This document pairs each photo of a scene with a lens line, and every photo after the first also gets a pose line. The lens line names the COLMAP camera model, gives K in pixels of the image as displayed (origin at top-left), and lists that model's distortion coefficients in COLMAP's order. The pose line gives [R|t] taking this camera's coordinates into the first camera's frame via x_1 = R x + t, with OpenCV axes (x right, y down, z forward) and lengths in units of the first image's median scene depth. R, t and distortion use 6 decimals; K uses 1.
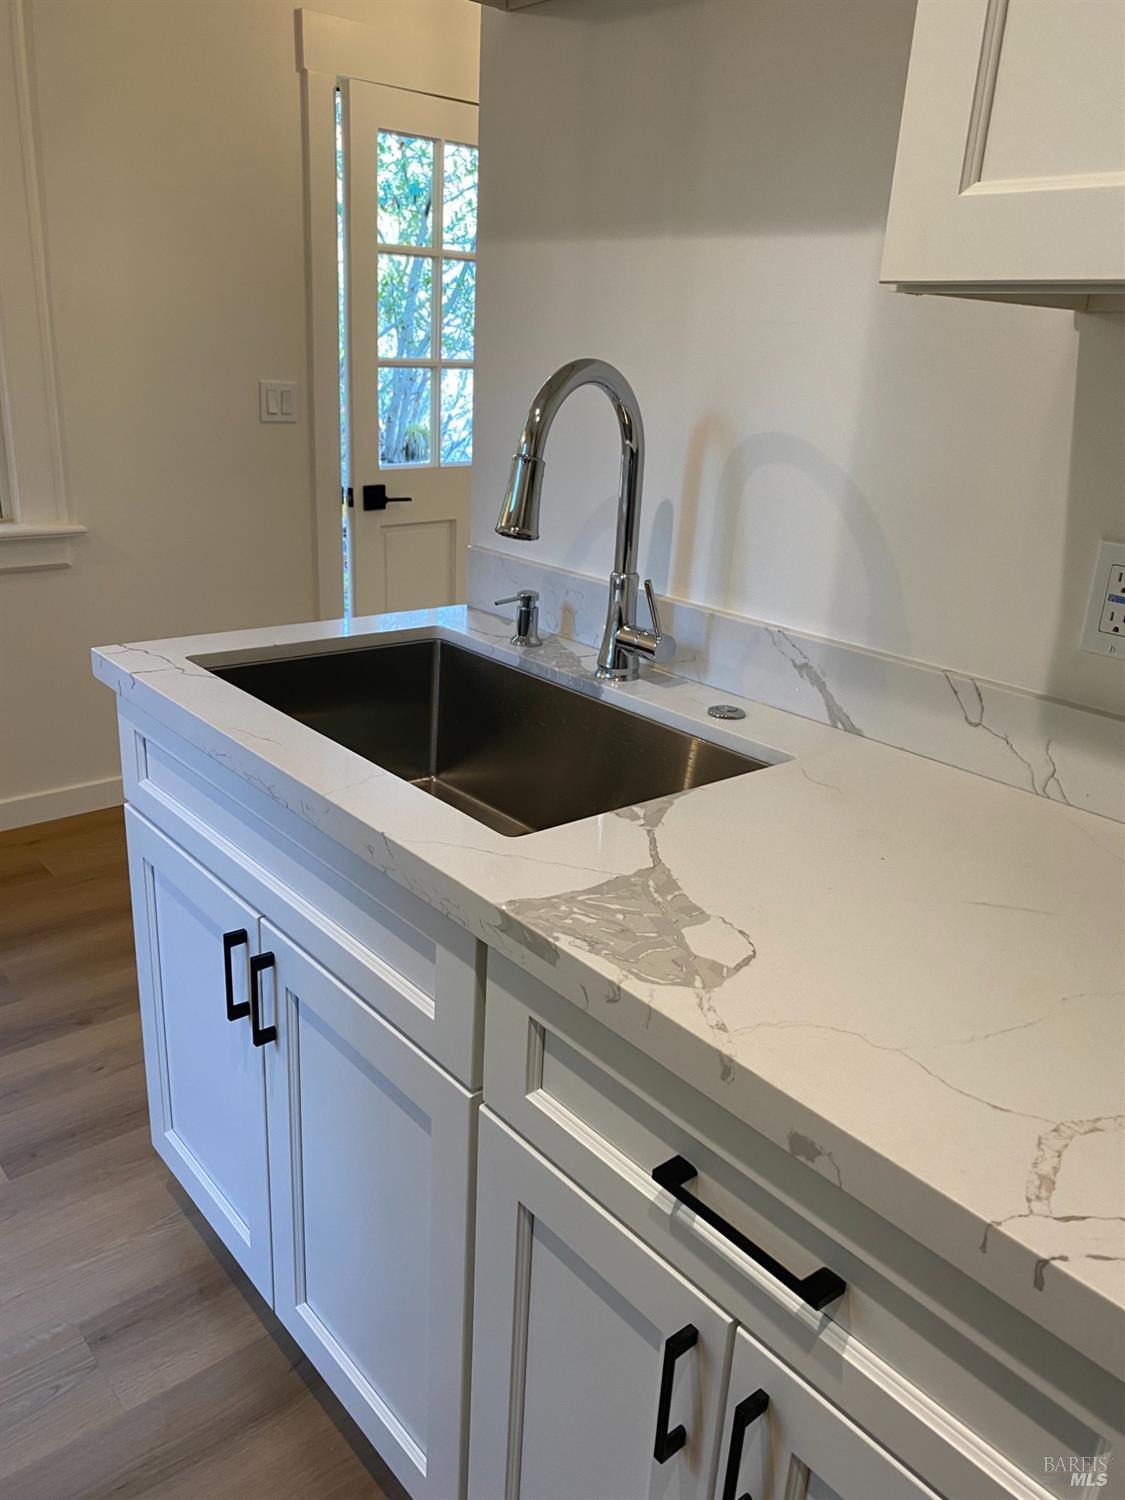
lens RADIAL K [[1143.7, 0, 558.8], [0, 1143.7, 758.9], [0, 0, 1]] dist [0.008236, -0.003189]
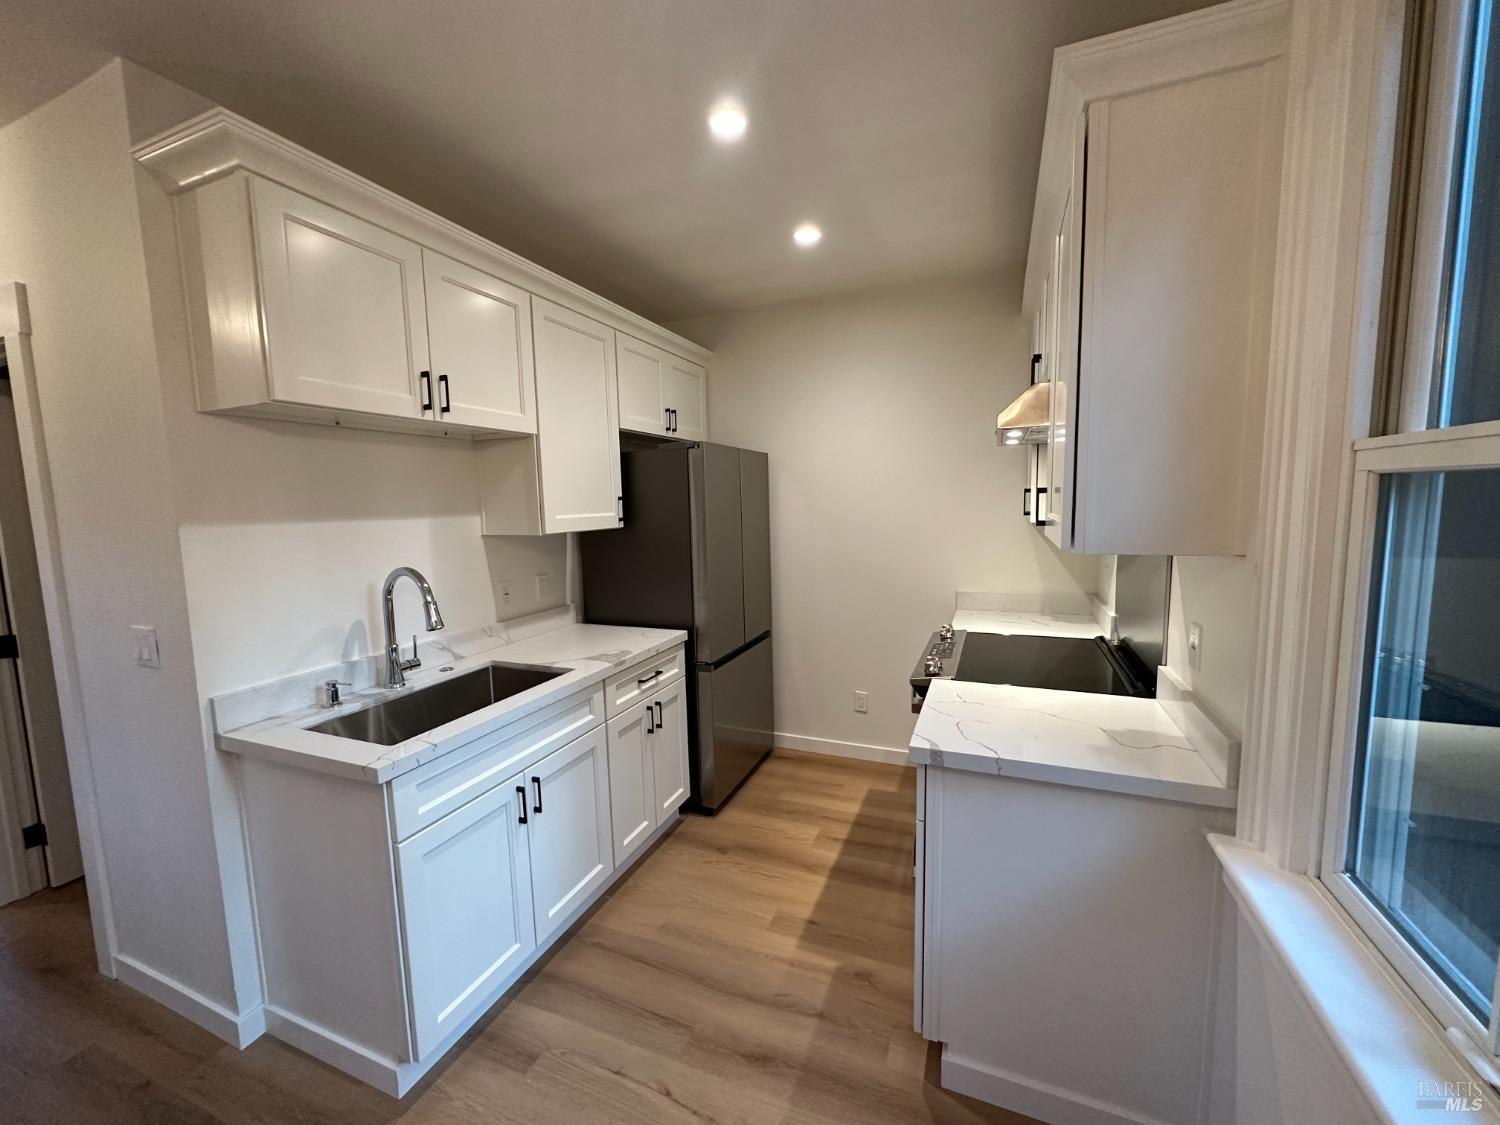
lens RADIAL K [[595.7, 0, 750.0], [0, 595.7, 562.5], [0, 0, 1]] dist [-0.008921, 0.000156]
pose [[-0.464759, -0.133966, 0.875244, -2.123527], [0.304801, 0.903868, 0.300198, -0.713858], [-0.831322, 0.406295, -0.379248, 1.146184]]
